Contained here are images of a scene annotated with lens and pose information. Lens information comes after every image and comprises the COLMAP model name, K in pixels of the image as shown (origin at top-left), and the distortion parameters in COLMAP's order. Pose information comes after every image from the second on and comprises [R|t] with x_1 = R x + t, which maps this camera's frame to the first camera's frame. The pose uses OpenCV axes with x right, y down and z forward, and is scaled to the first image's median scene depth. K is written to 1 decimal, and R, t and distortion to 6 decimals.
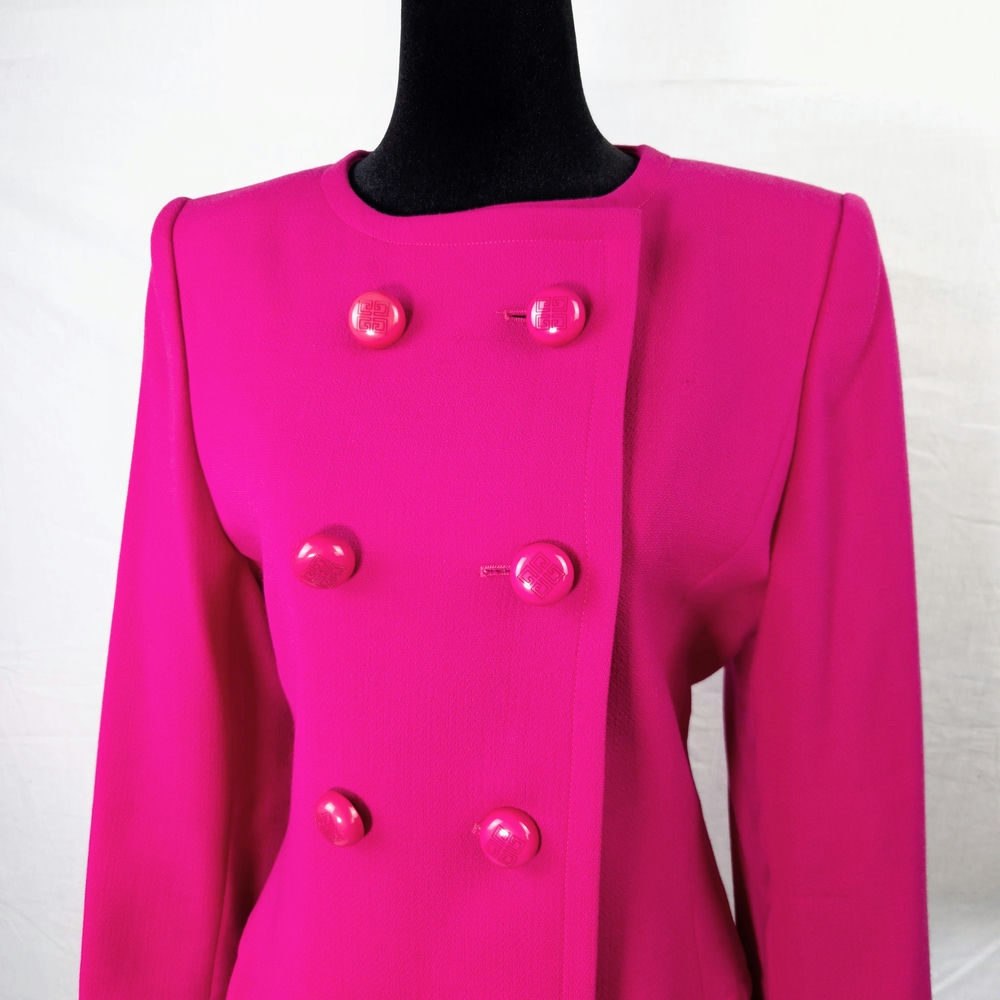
lens RADIAL K [[848.1, 0, 500.0], [0, 848.1, 500.0], [0, 0, 1]] dist [0.000235, -0.004592]
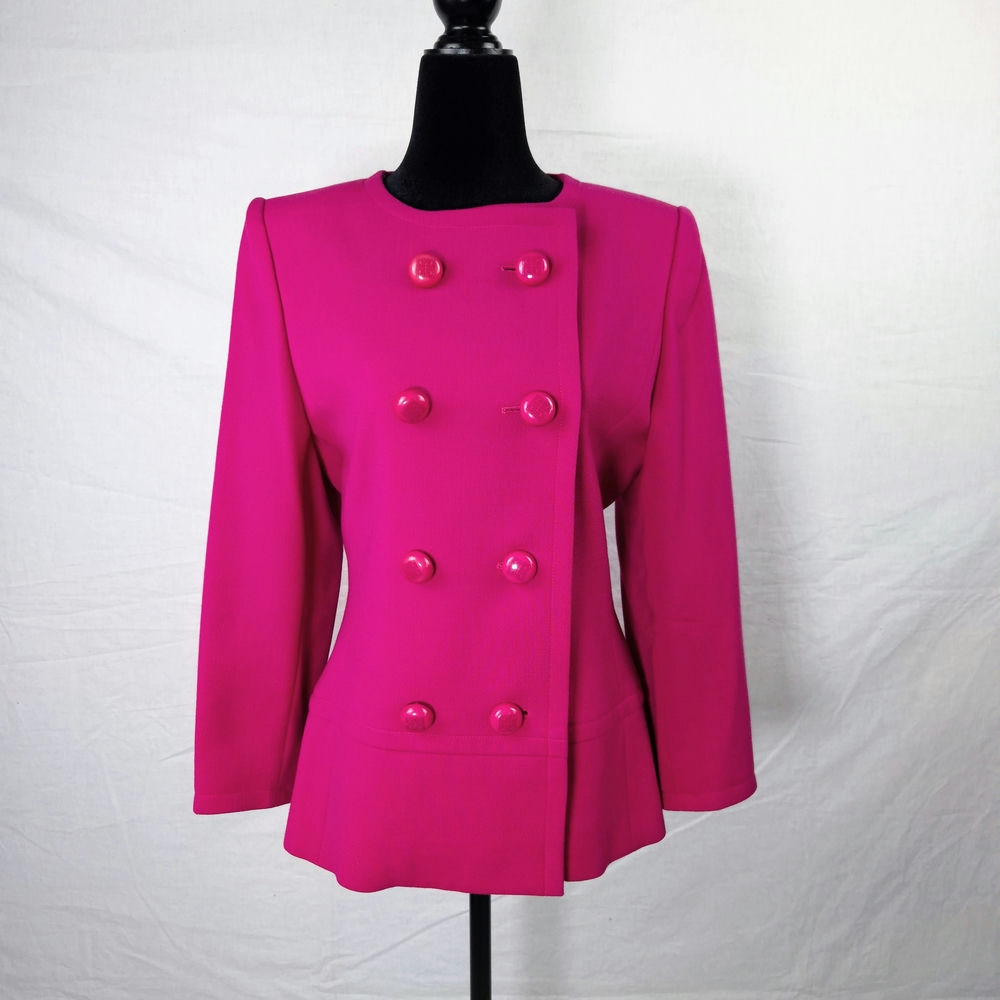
lens RADIAL K [[987.5, 0, 436.6], [0, 987.5, 578.7], [0, 0, 1]] dist [0.004570, 0.001180]
pose [[0.980200, -0.039139, 0.194105, -0.505170], [0.041539, 0.999102, -0.008304, 0.395877], [-0.193606, 0.016202, 0.980946, -0.872756]]
